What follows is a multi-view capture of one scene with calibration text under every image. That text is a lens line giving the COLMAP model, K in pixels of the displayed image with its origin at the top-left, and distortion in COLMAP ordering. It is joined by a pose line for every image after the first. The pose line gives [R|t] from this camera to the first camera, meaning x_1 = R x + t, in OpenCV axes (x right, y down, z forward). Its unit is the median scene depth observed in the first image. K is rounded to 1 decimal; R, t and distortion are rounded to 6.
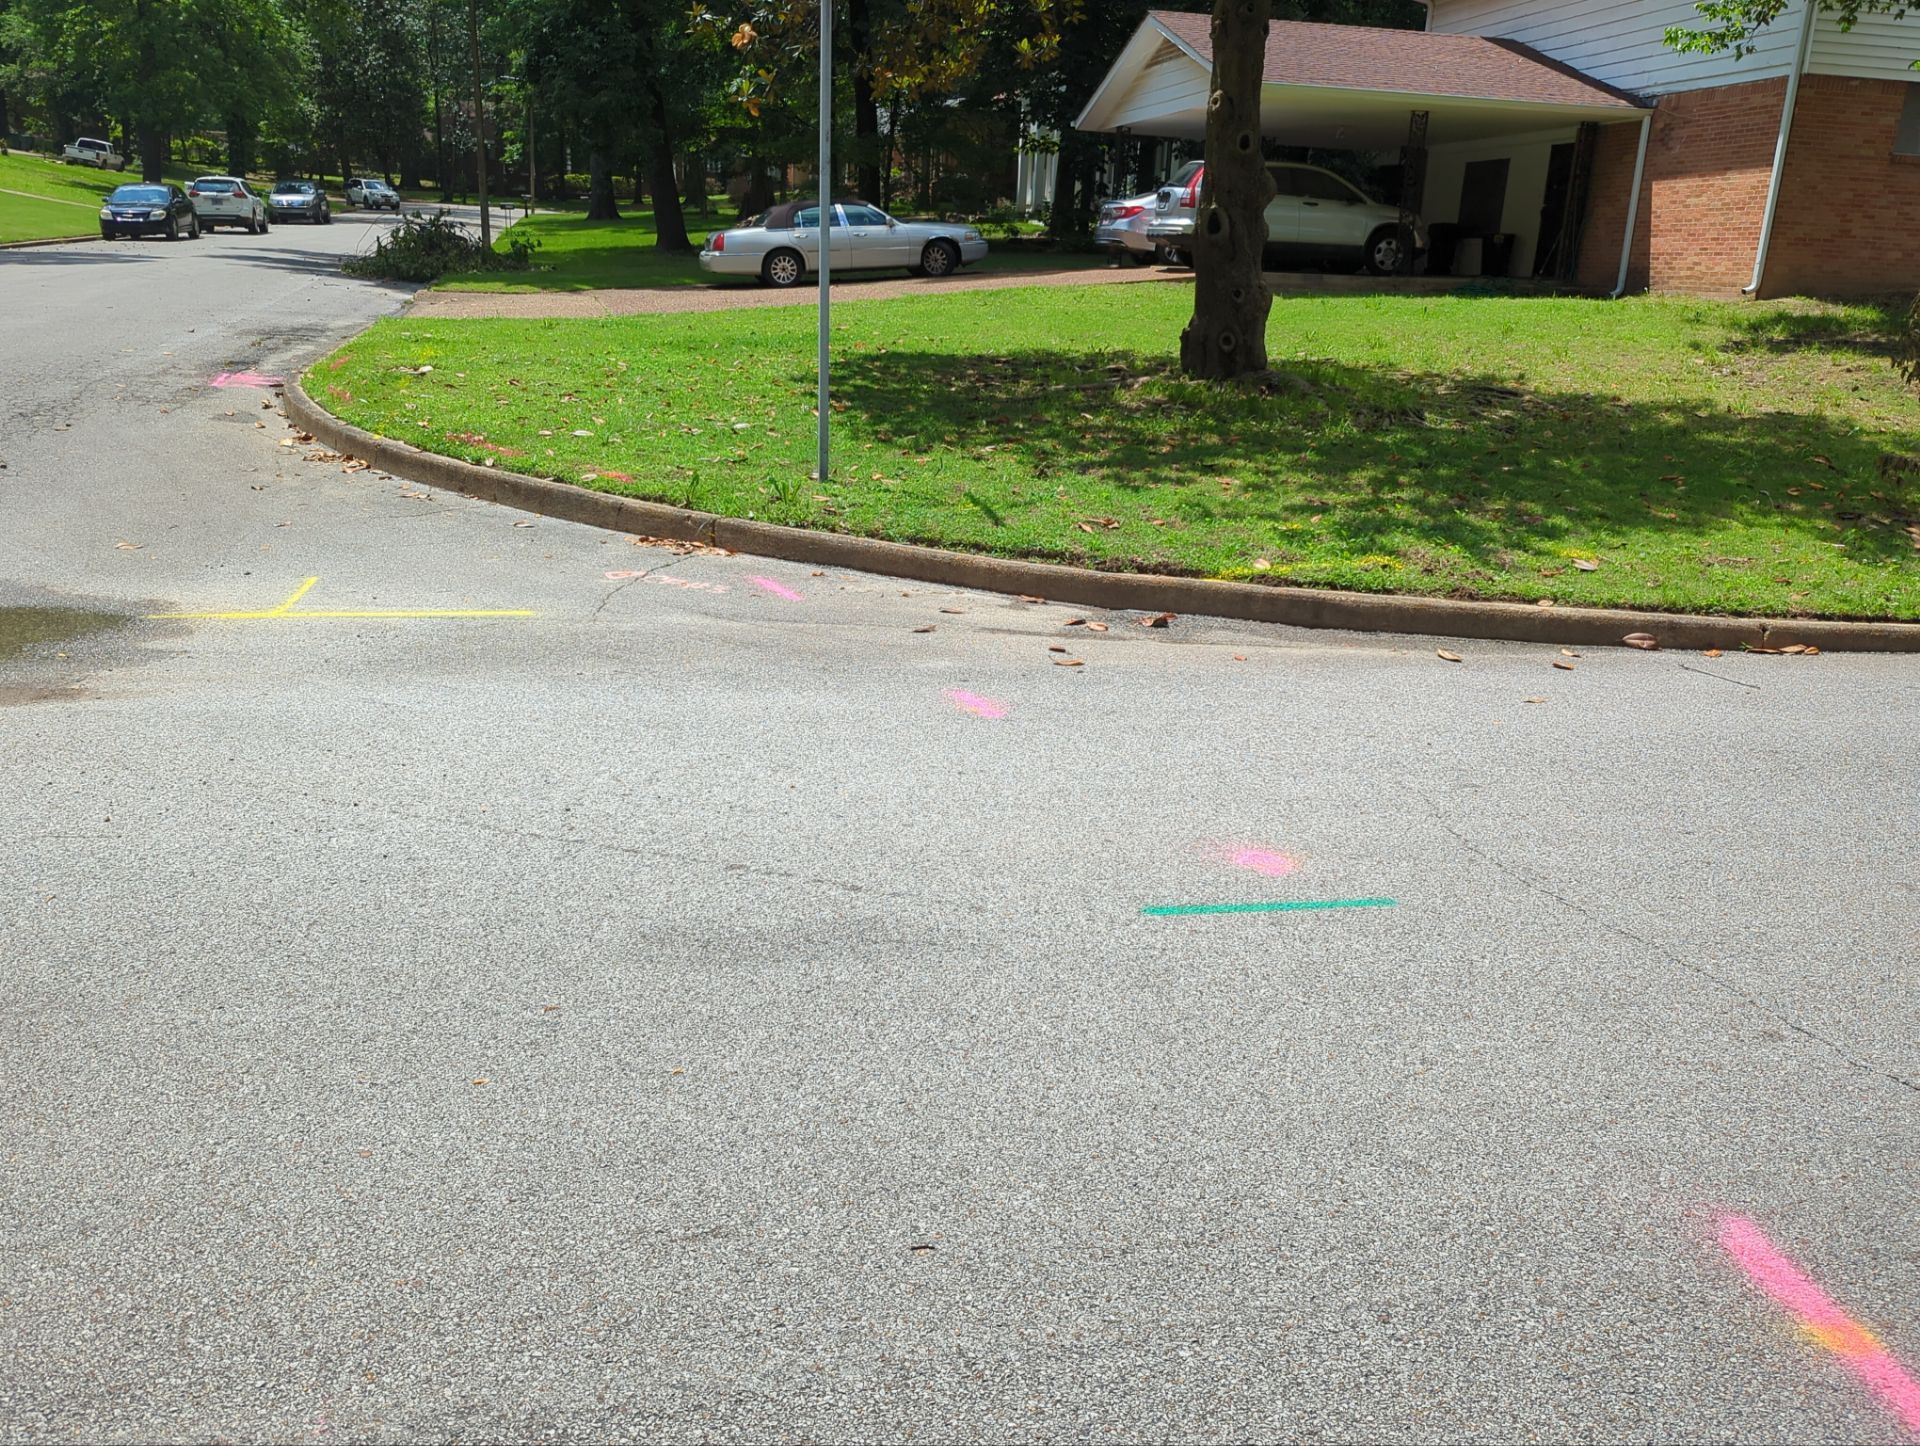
lens RADIAL K [[1556.3, 0, 959.4], [0, 1556.3, 718.4], [0, 0, 1]] dist [0.063476, -0.061019]
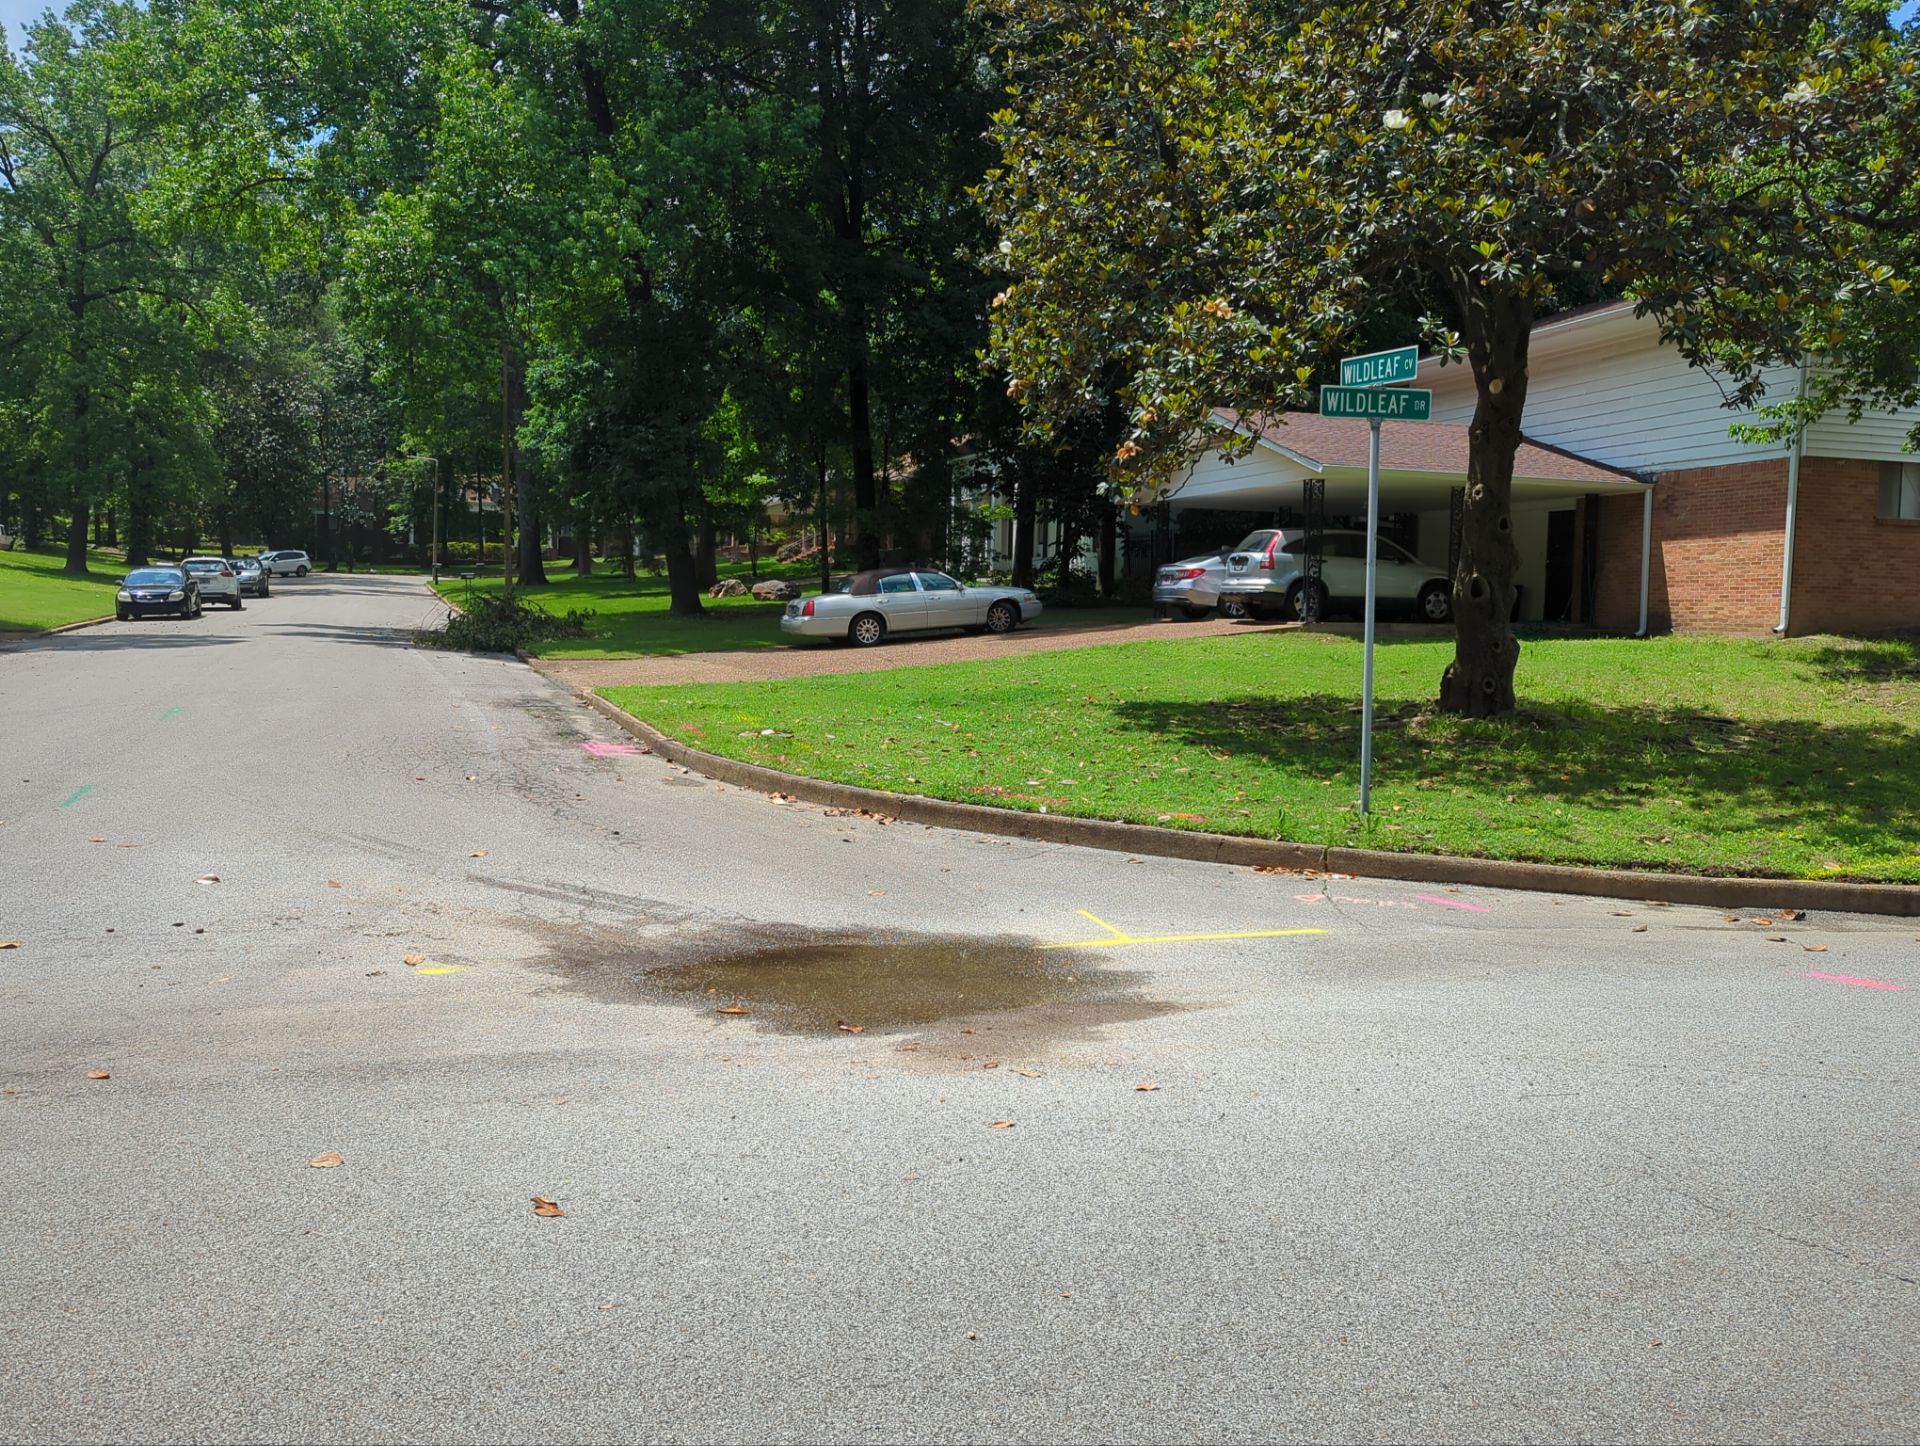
lens RADIAL K [[1556.3, 0, 962.4], [0, 1556.3, 729.1], [0, 0, 1]] dist [0.063476, -0.061019]
pose [[0.992735, -0.033143, 0.115668, -0.215497], [0.056310, 0.977517, -0.203197, 0.002730], [-0.106333, 0.208234, 0.972282, -0.048554]]
